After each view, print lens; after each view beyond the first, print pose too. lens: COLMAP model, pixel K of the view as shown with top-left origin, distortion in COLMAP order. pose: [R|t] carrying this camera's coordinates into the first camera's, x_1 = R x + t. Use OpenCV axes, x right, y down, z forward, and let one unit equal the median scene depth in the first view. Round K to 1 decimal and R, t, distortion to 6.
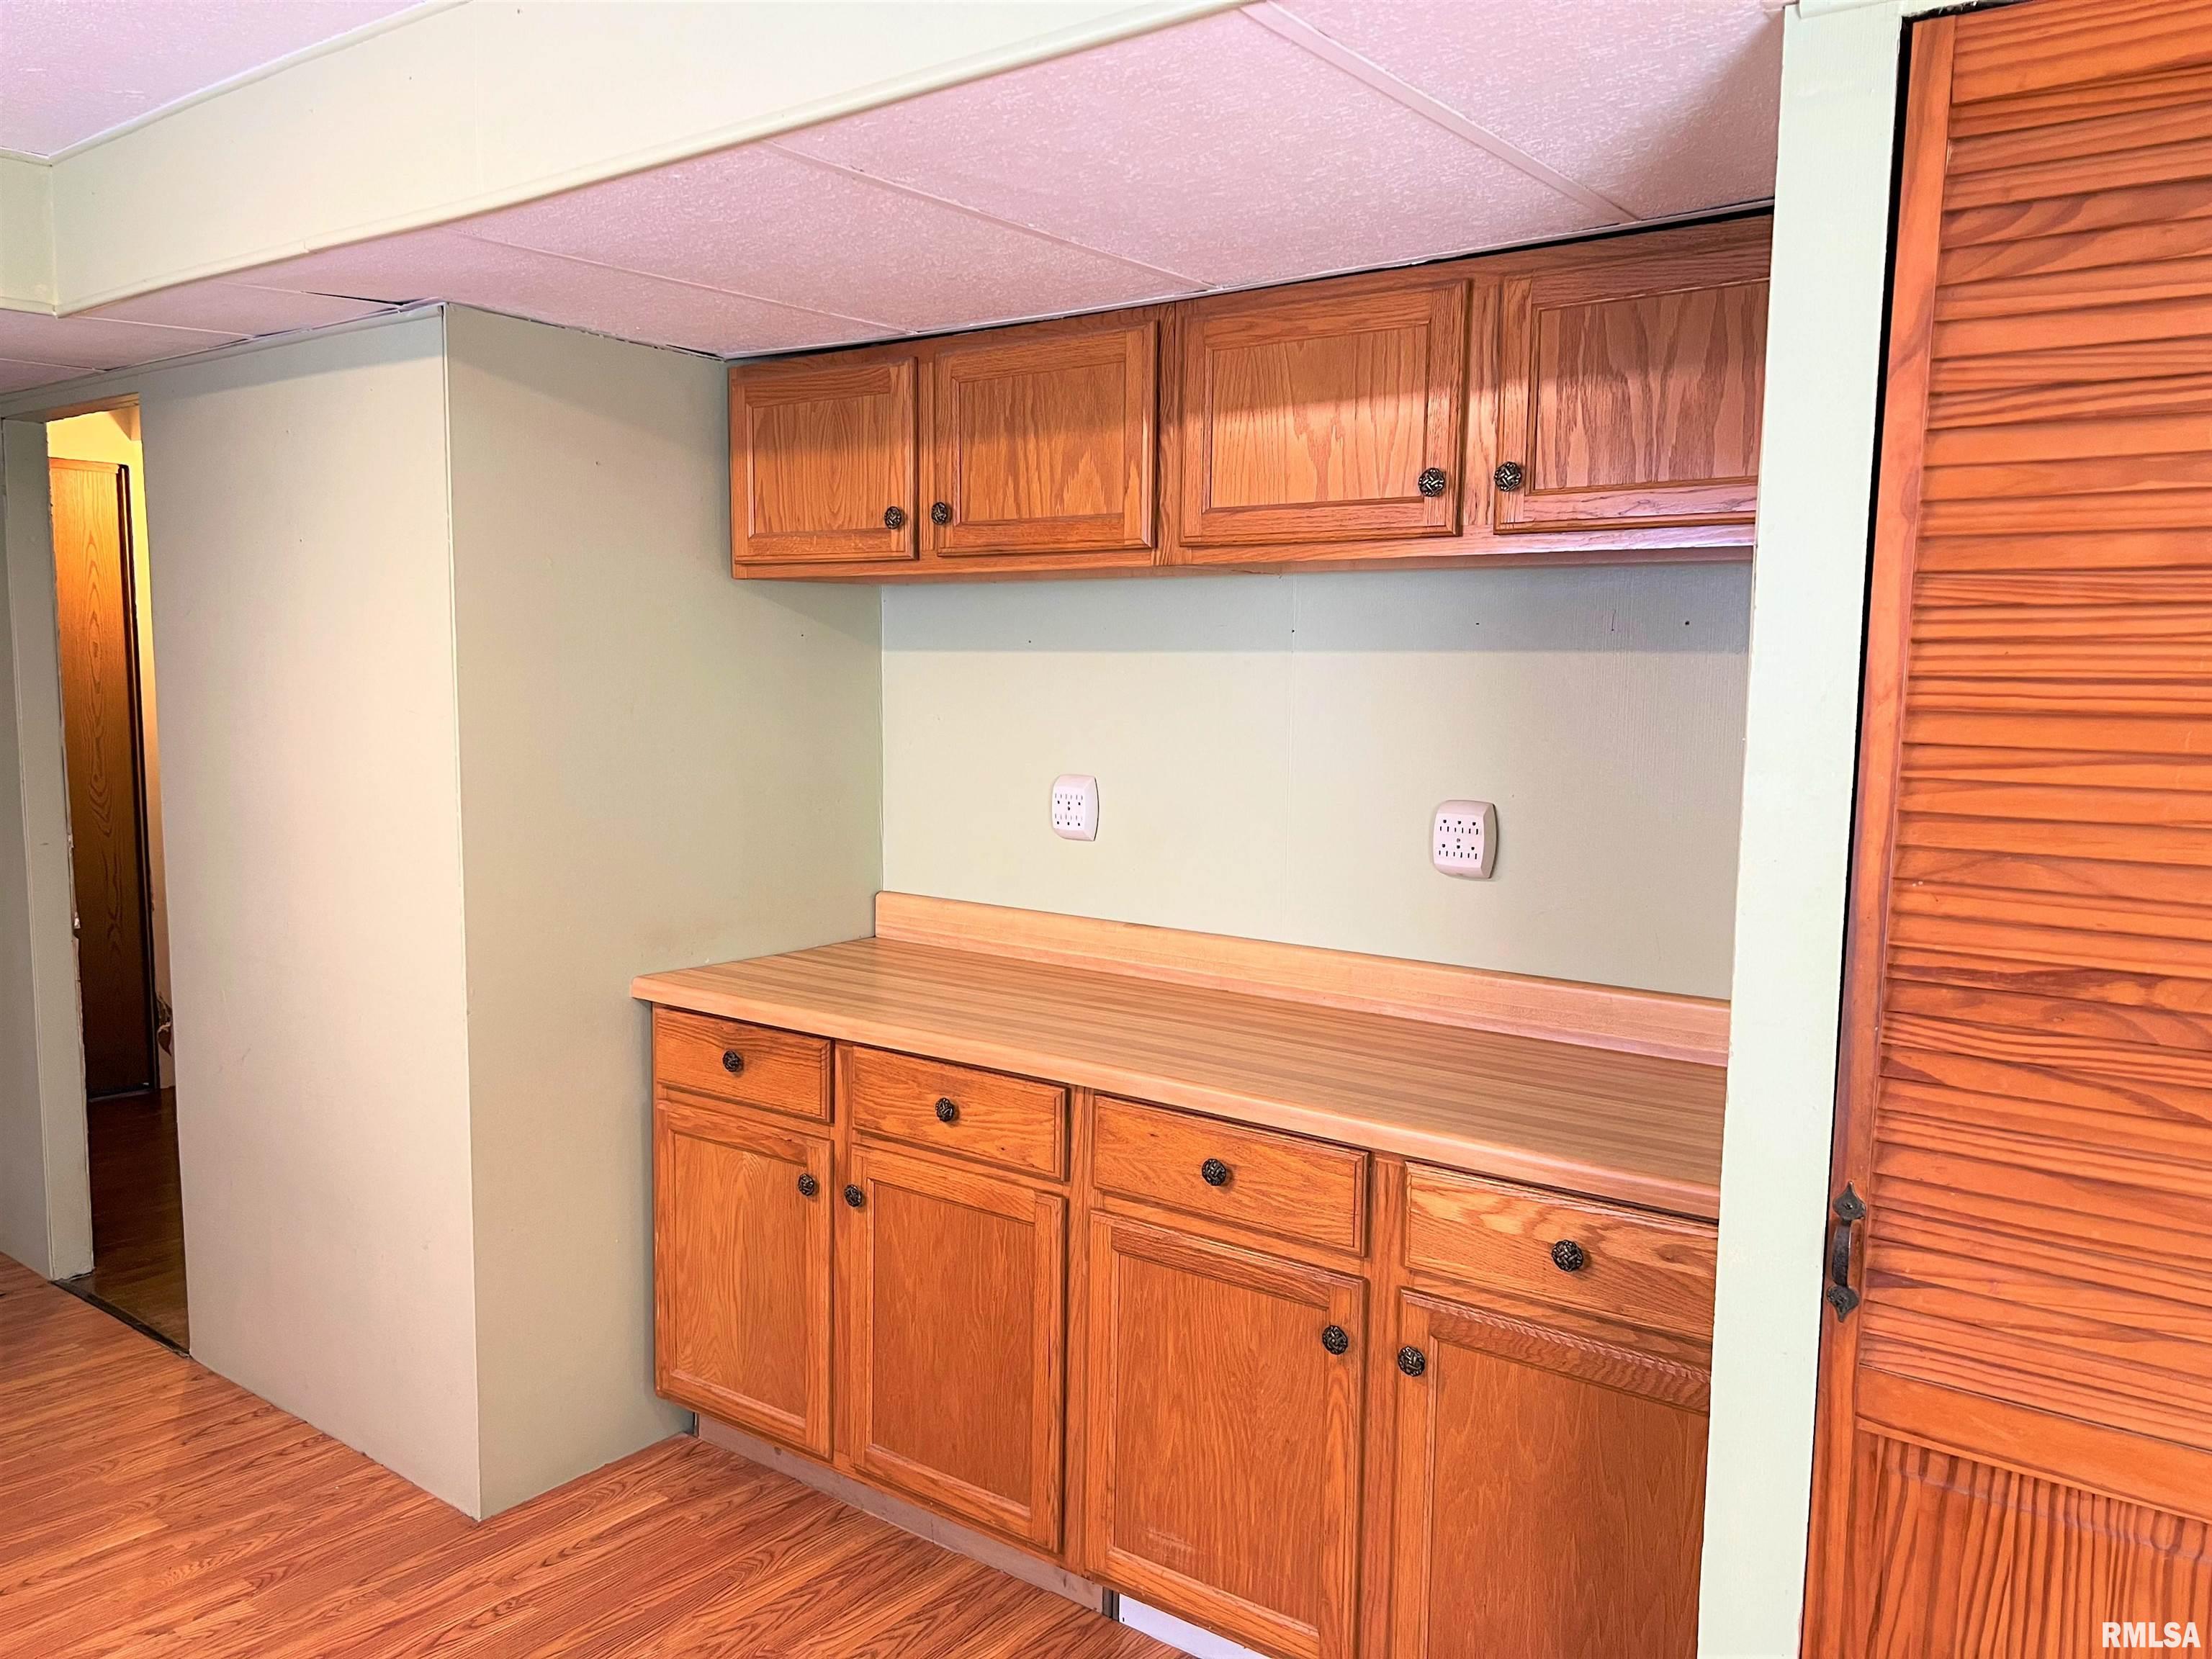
lens RADIAL K [[1670.3, 0, 1108.9], [0, 1670.3, 849.5], [0, 0, 1]] dist [0.076025, -0.103767]
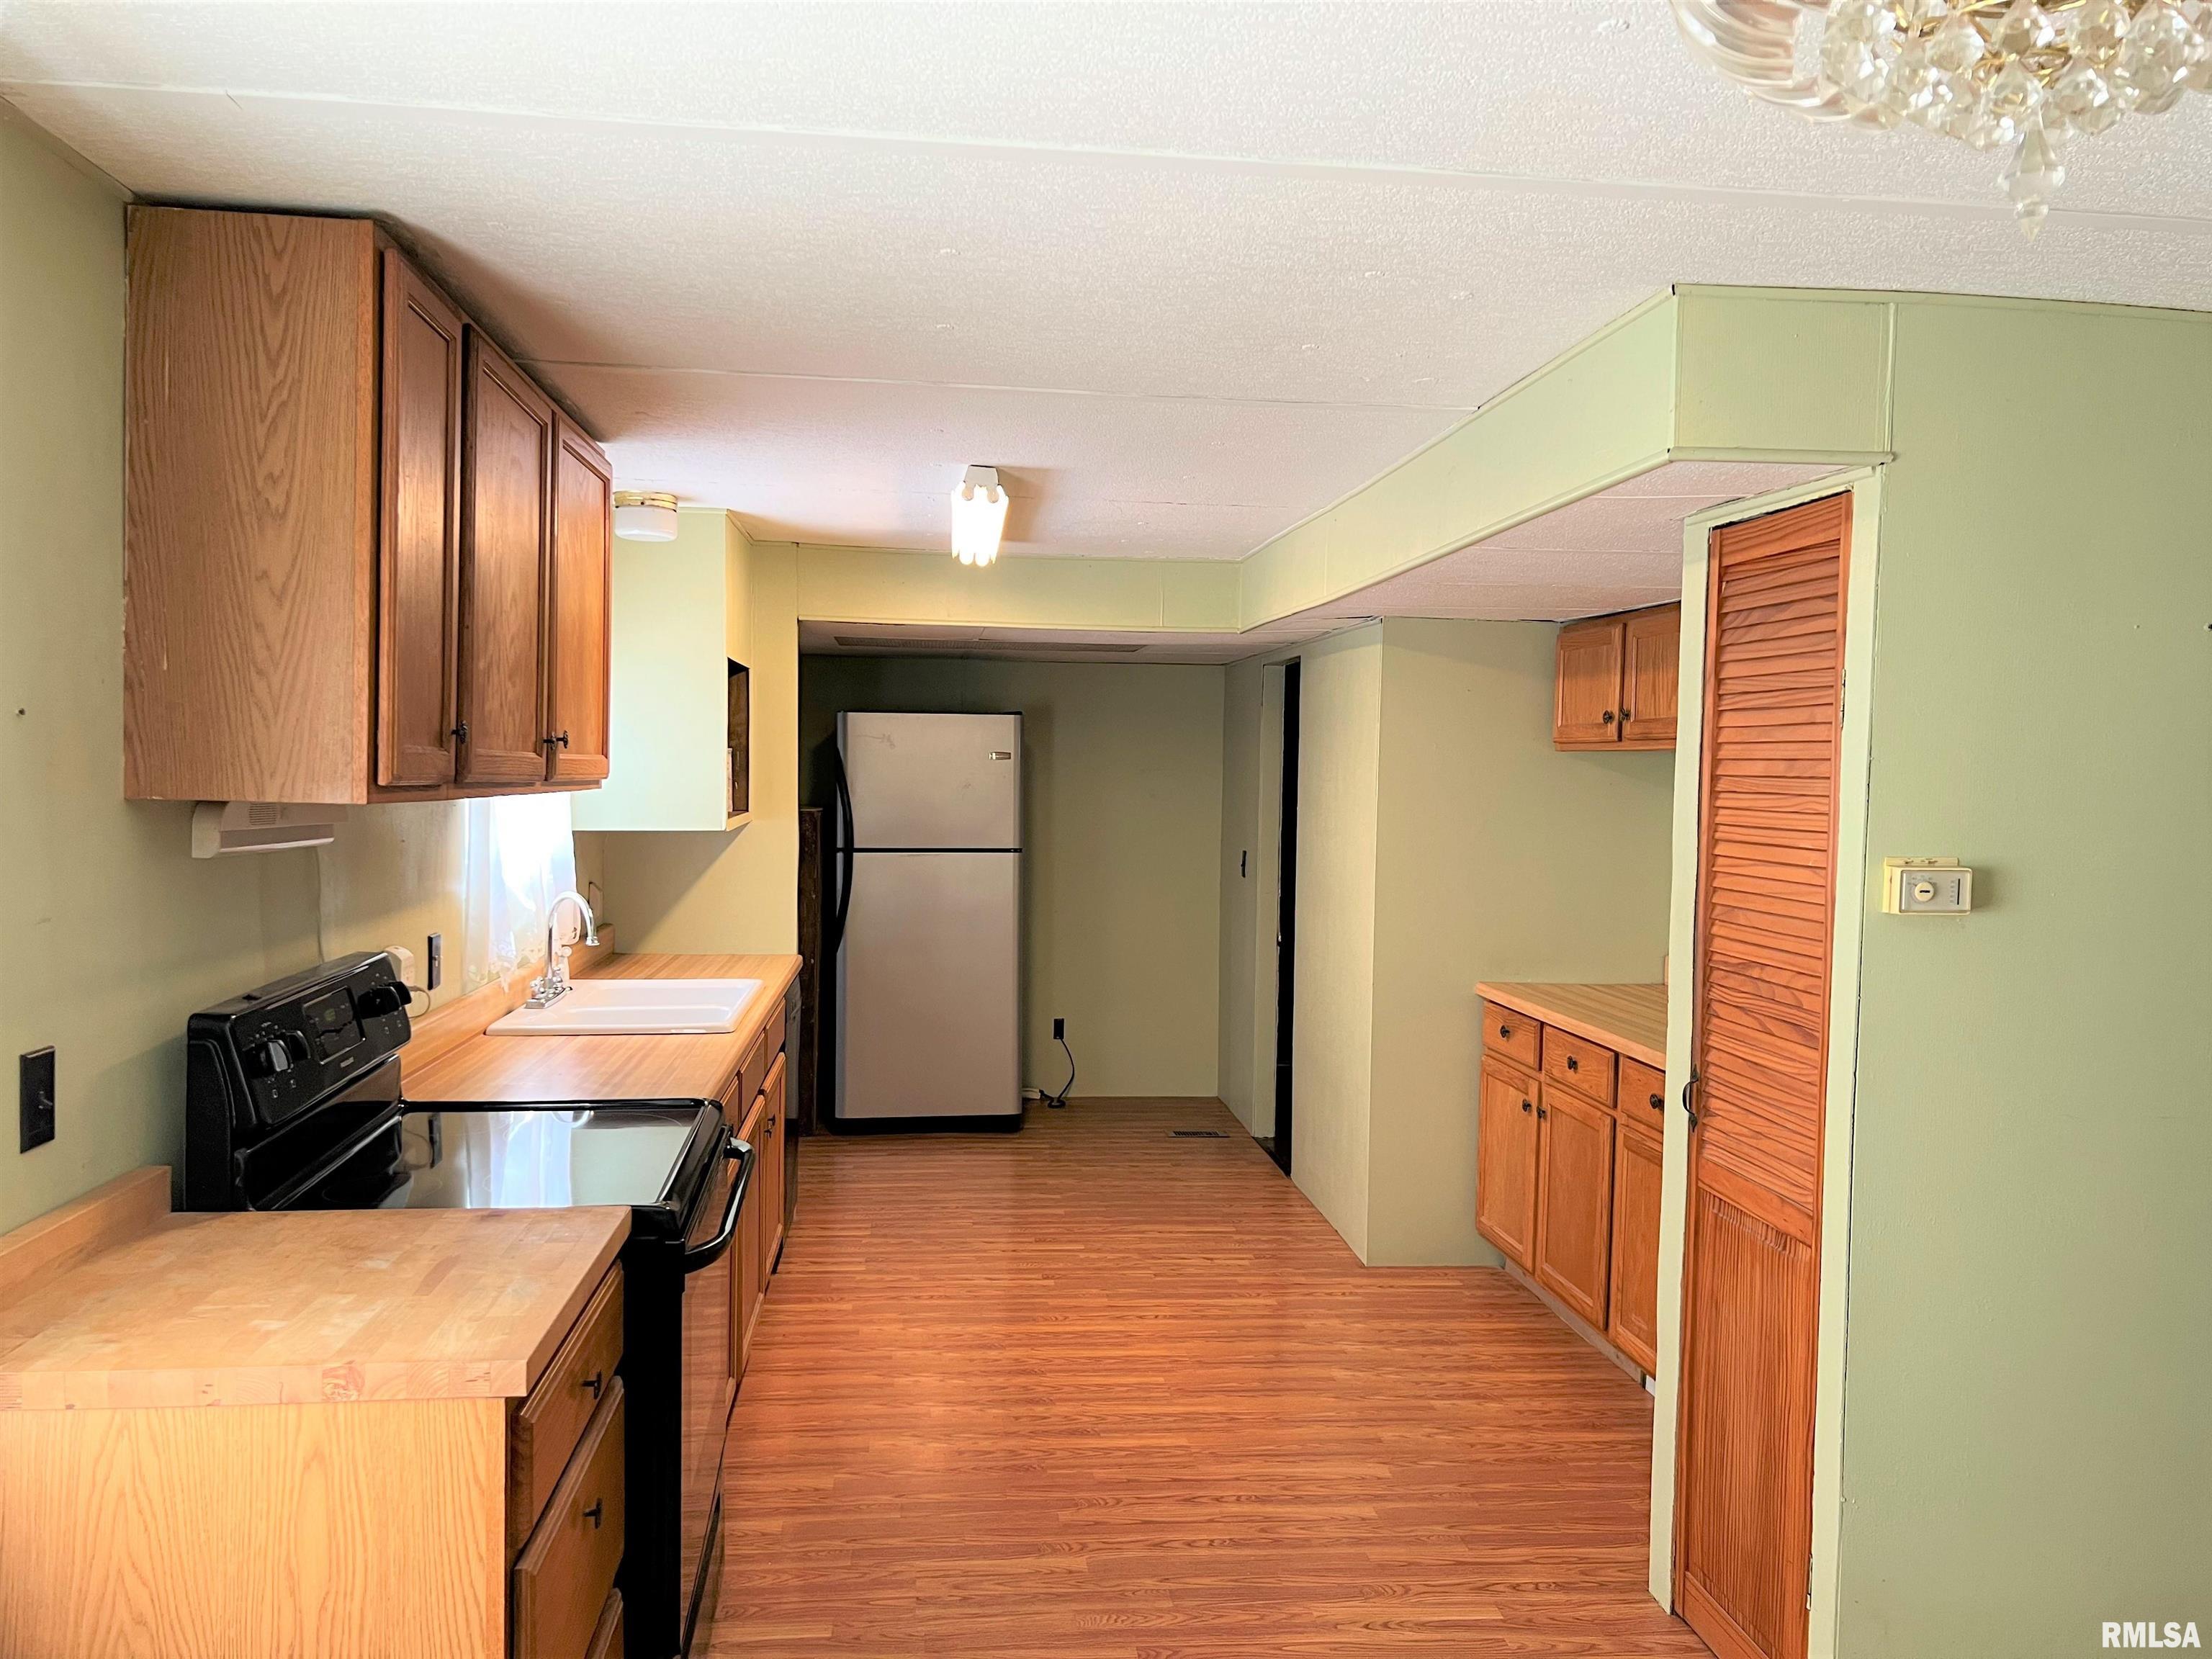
lens RADIAL K [[1663.7, 0, 1101.5], [0, 1663.7, 836.9], [0, 0, 1]] dist [0.140947, -0.253080]
pose [[0.693374, 0.033617, -0.719793, 0.740465], [-0.090567, 0.995056, -0.040770, 0.036057], [0.714863, 0.093458, 0.692990, -0.520044]]
